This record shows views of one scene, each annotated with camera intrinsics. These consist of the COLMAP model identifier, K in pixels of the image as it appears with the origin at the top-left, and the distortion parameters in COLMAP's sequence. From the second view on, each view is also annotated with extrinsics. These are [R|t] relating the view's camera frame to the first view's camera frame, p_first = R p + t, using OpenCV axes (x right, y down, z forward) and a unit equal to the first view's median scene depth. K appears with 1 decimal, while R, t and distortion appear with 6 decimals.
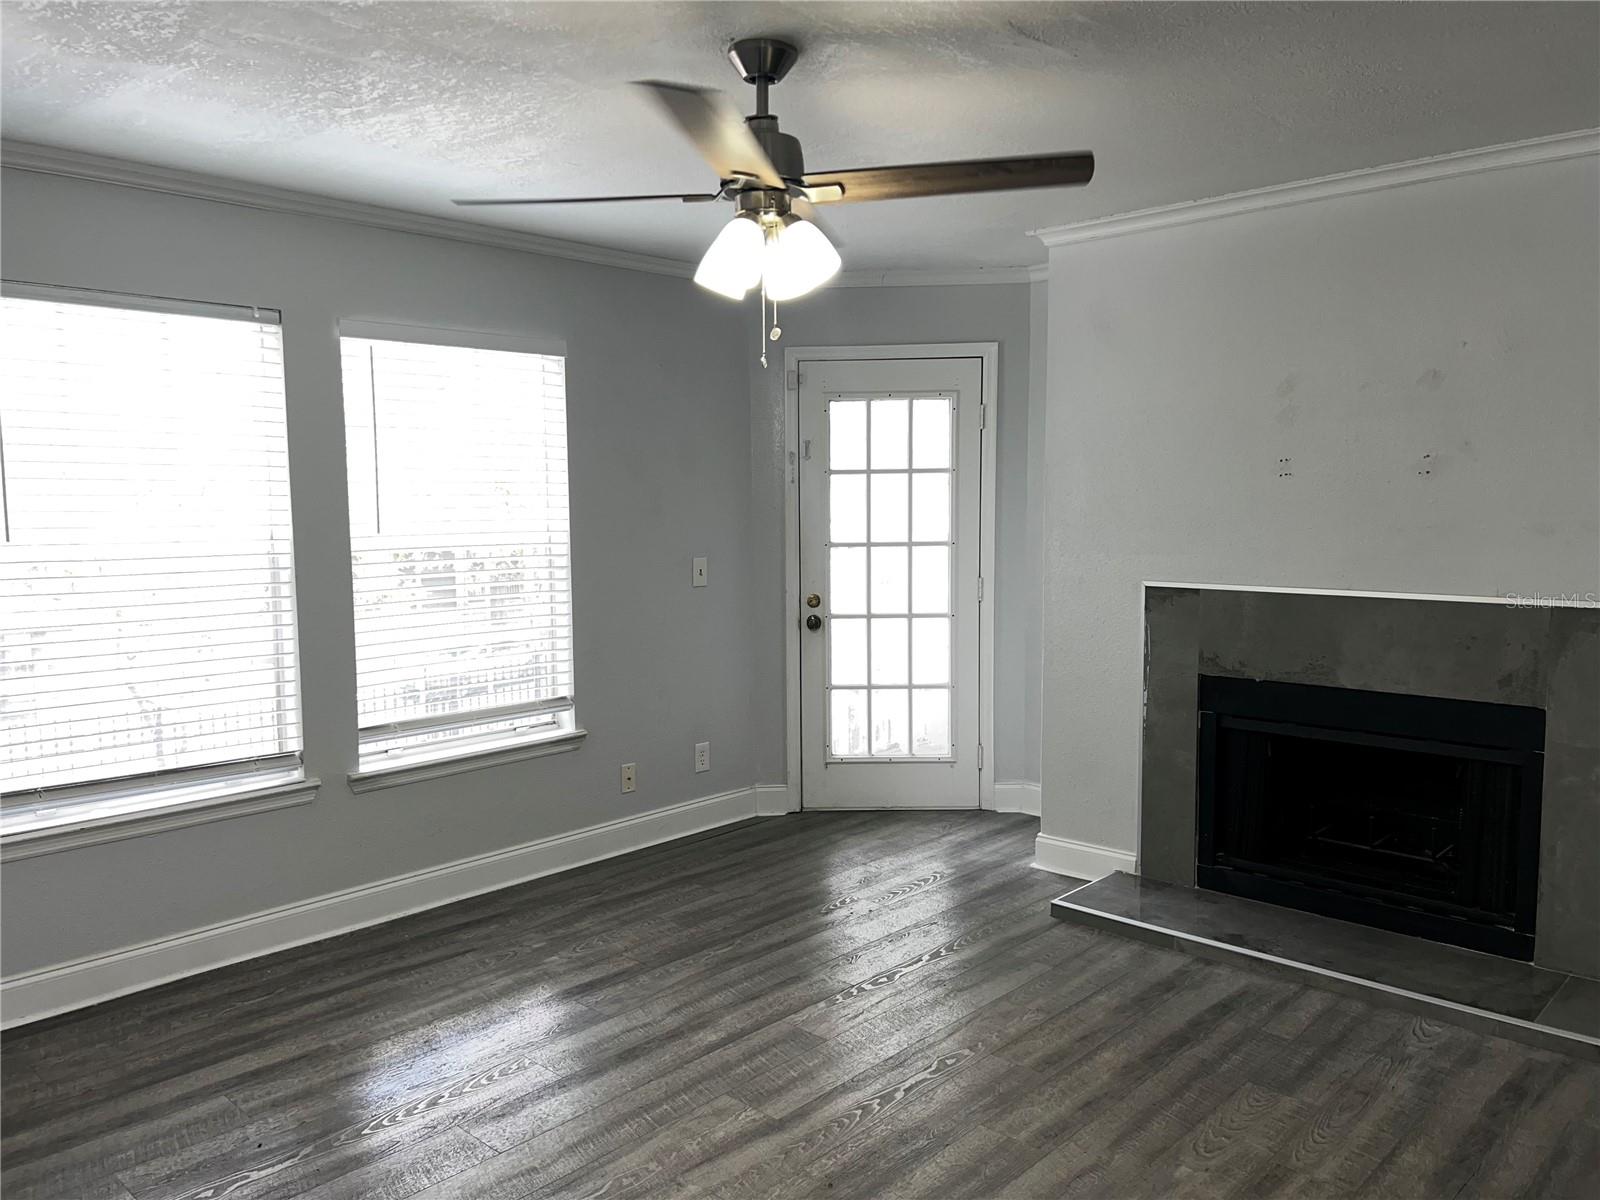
lens RADIAL K [[1199.3, 0, 800.4], [0, 1199.3, 601.9], [0, 0, 1]] dist [0.020005, -0.017488]
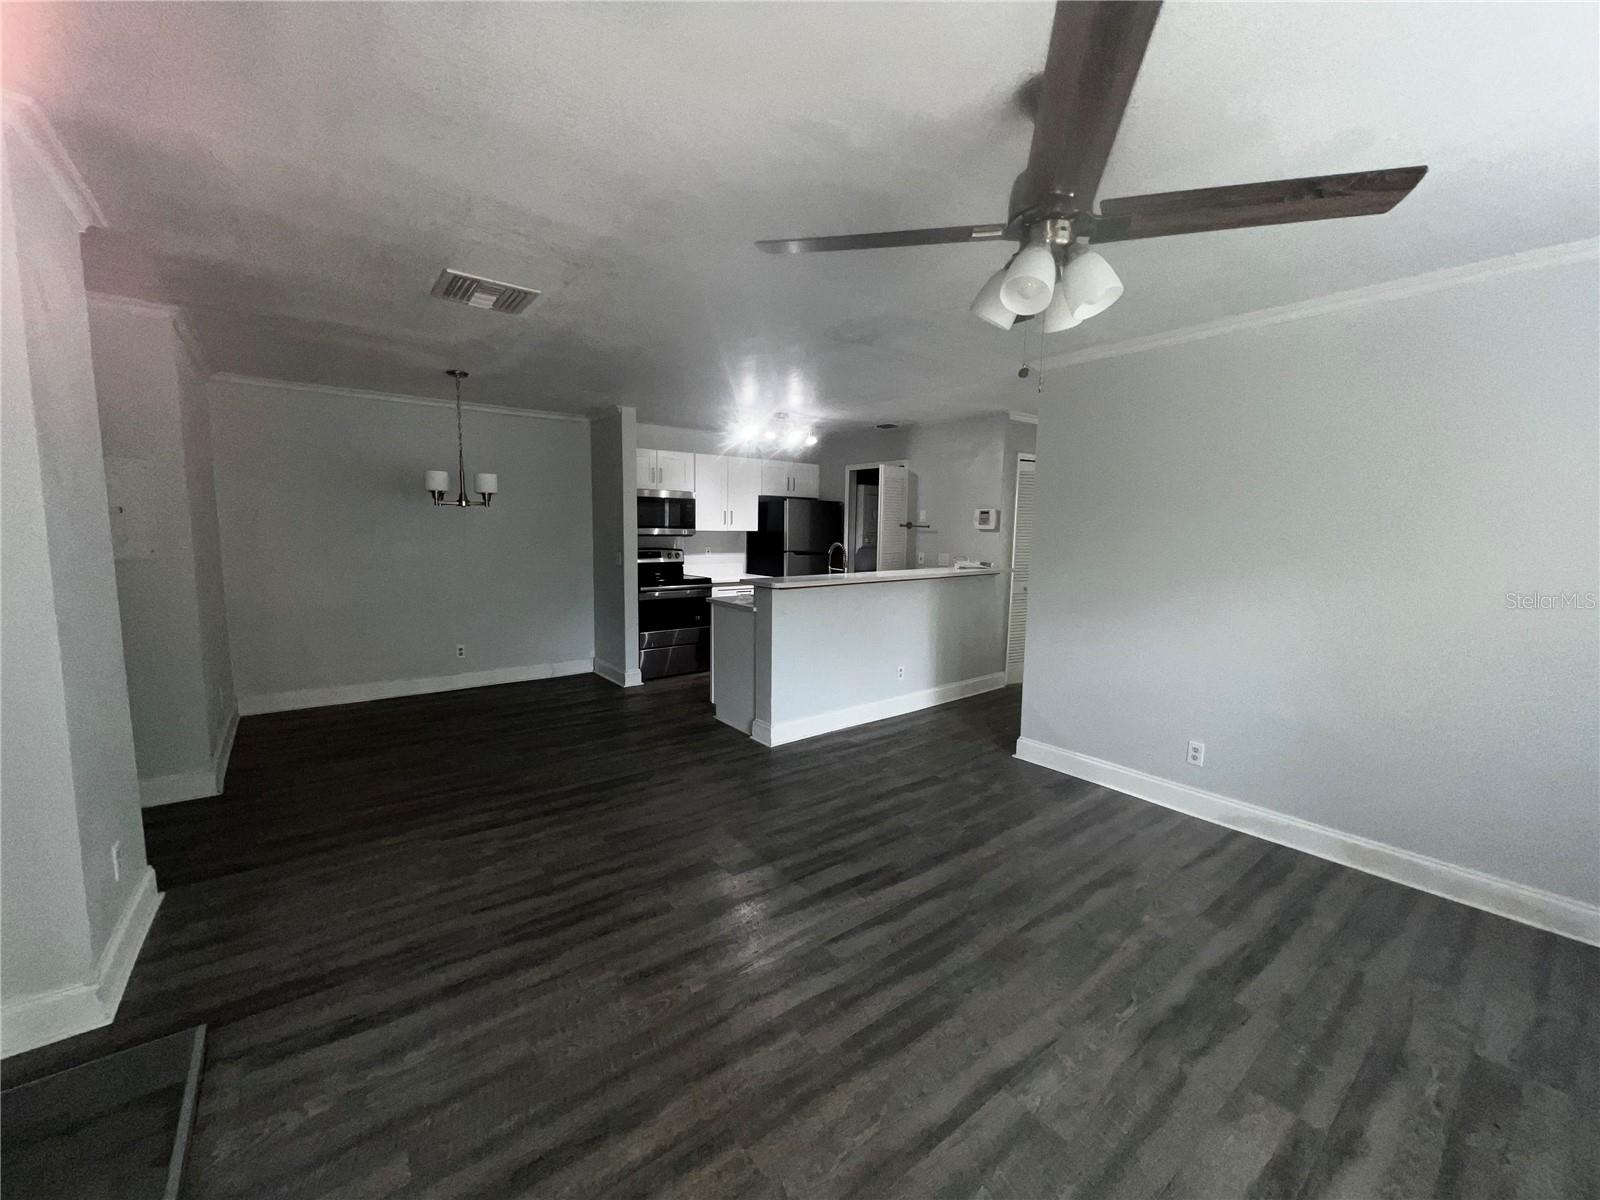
lens RADIAL K [[641.8, 0, 787.0], [0, 641.8, 600.7], [0, 0, 1]] dist [-0.001769, -0.000110]
pose [[-0.986056, -0.021308, 0.165042, 0.052810], [0.010684, 0.981616, 0.190567, -0.071927], [-0.166069, 0.189673, -0.967701, 0.920797]]
